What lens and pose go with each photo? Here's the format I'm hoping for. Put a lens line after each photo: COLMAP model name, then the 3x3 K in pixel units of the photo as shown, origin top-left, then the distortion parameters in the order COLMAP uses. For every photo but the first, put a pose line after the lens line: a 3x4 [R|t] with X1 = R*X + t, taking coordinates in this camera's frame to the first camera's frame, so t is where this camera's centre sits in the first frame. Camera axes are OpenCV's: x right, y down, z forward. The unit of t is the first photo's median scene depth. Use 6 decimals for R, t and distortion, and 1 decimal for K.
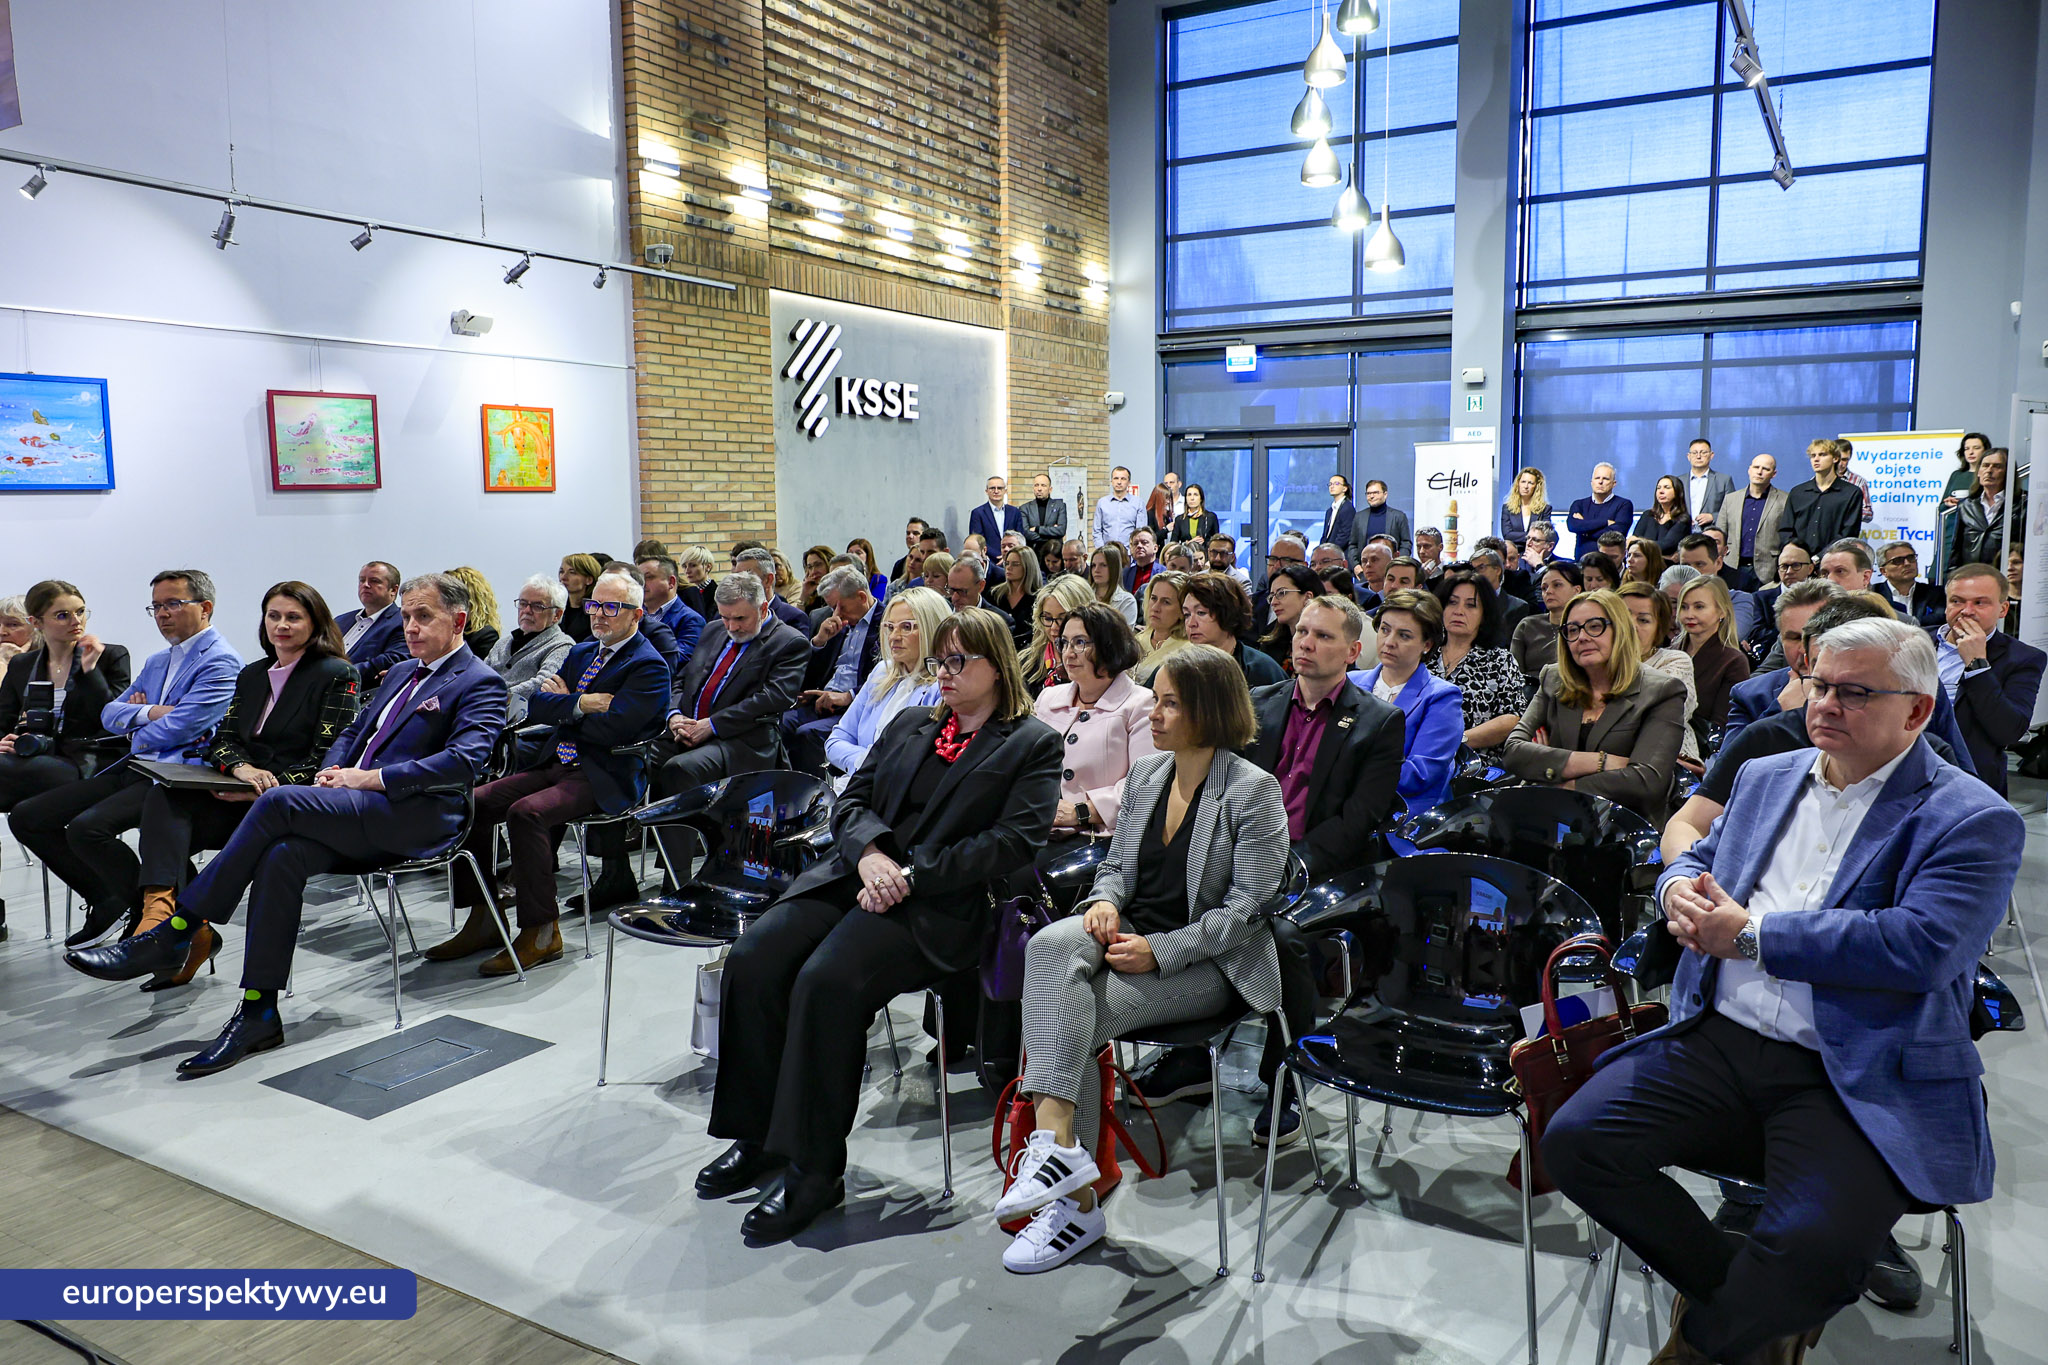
lens RADIAL K [[1494.2, 0, 1024.0], [0, 1494.2, 682.5], [0, 0, 1]] dist [-0.001670, 0.004658]
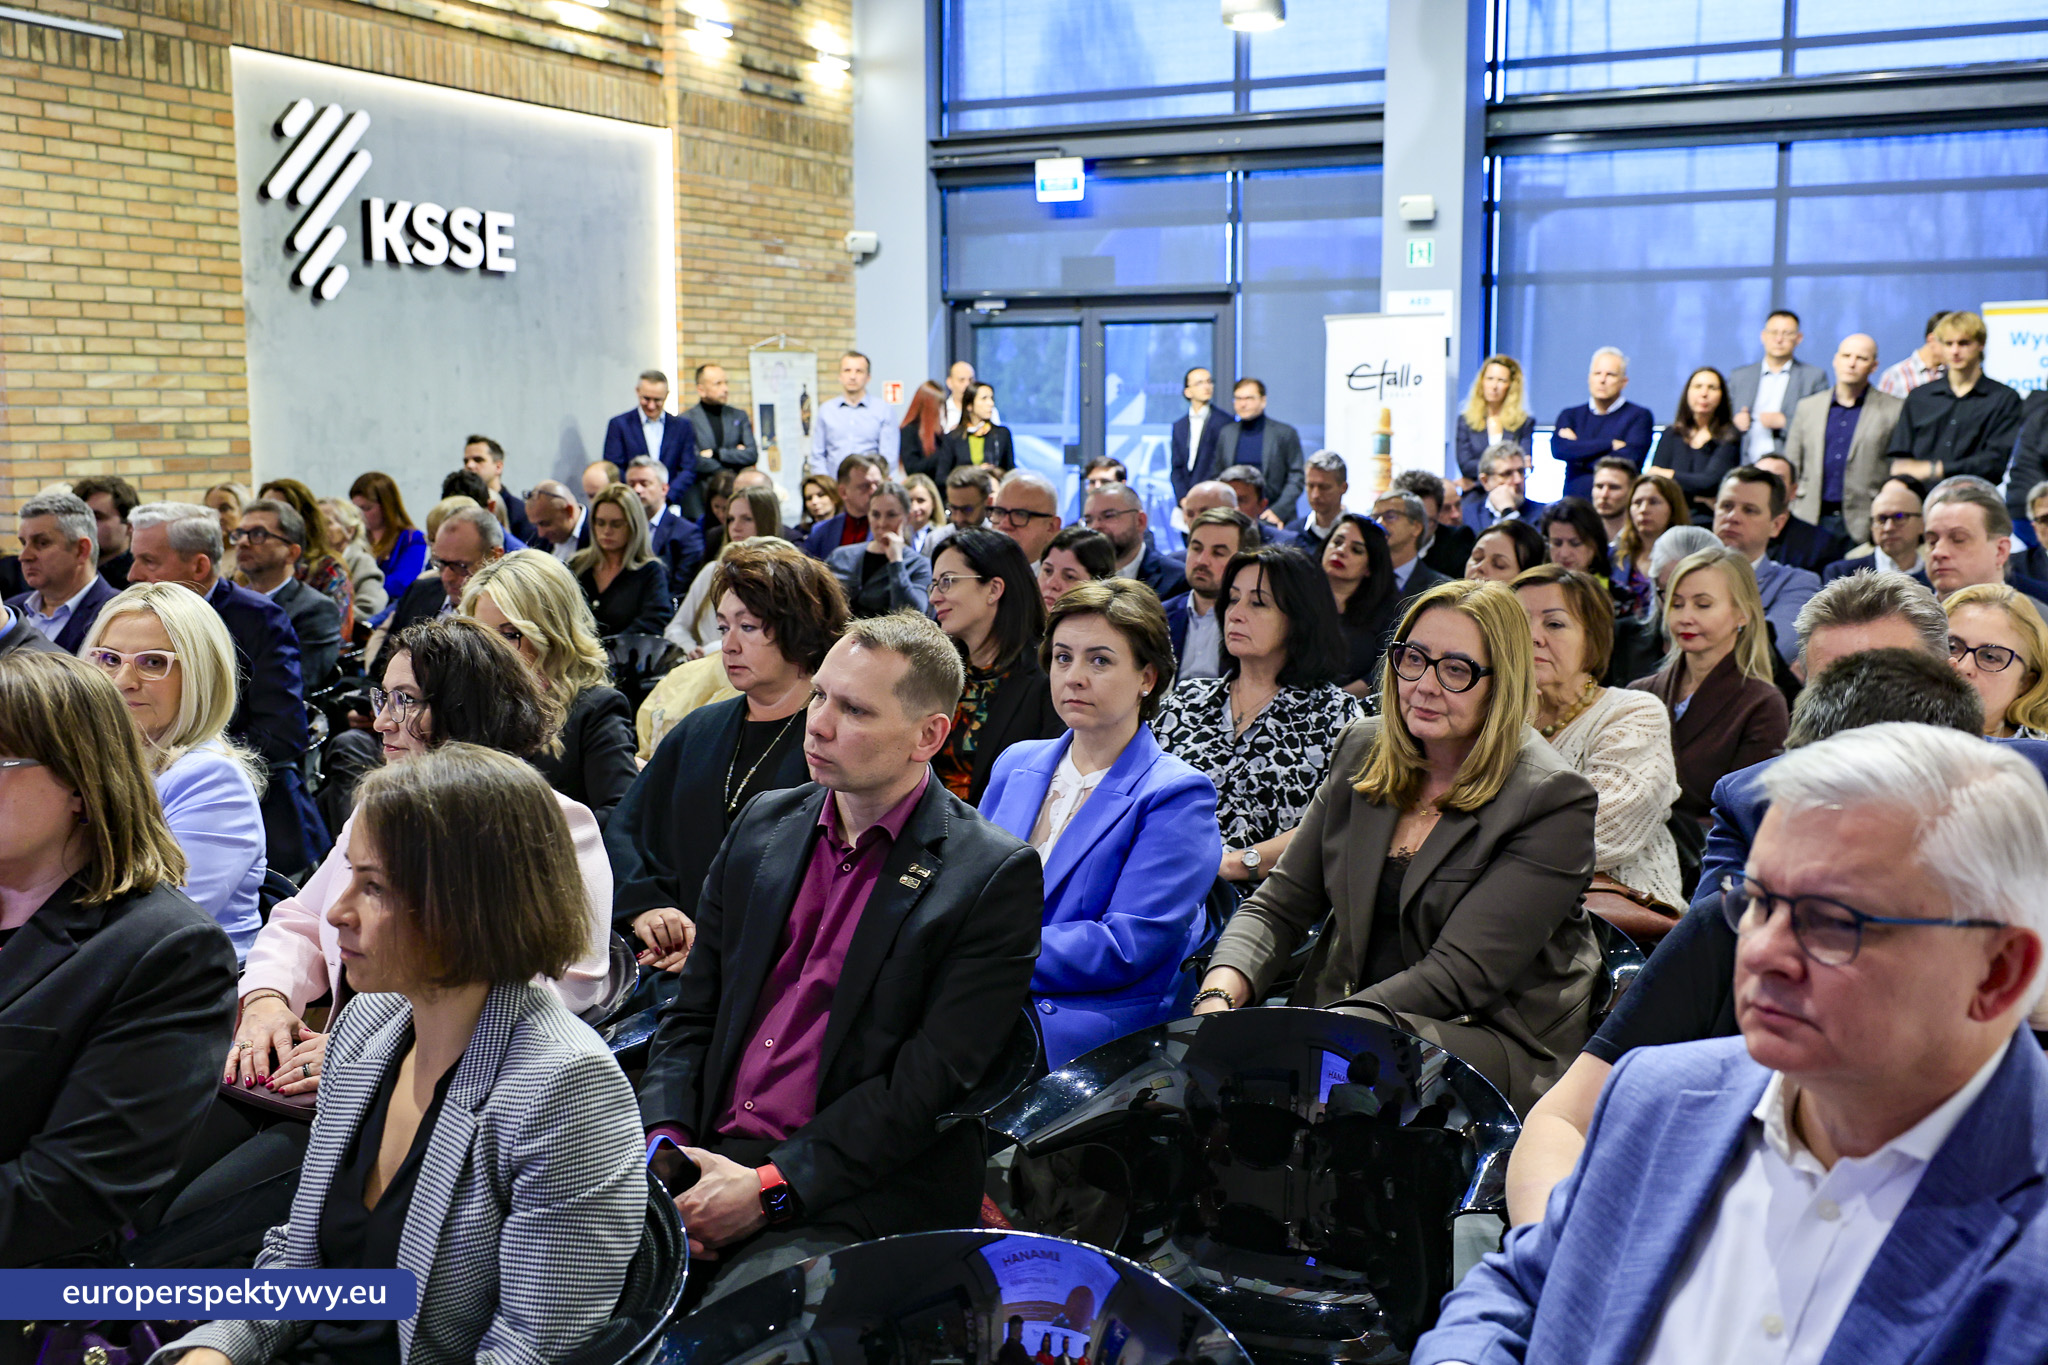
lens RADIAL K [[2208.6, 0, 960.1], [0, 2208.6, 708.7], [0, 0, 1]] dist [0.018233, 0.005241]
pose [[0.998248, -0.004784, 0.058982, 0.059850], [0.003850, 0.999866, 0.015941, -0.012301], [-0.059050, -0.015686, 0.998132, 0.090719]]
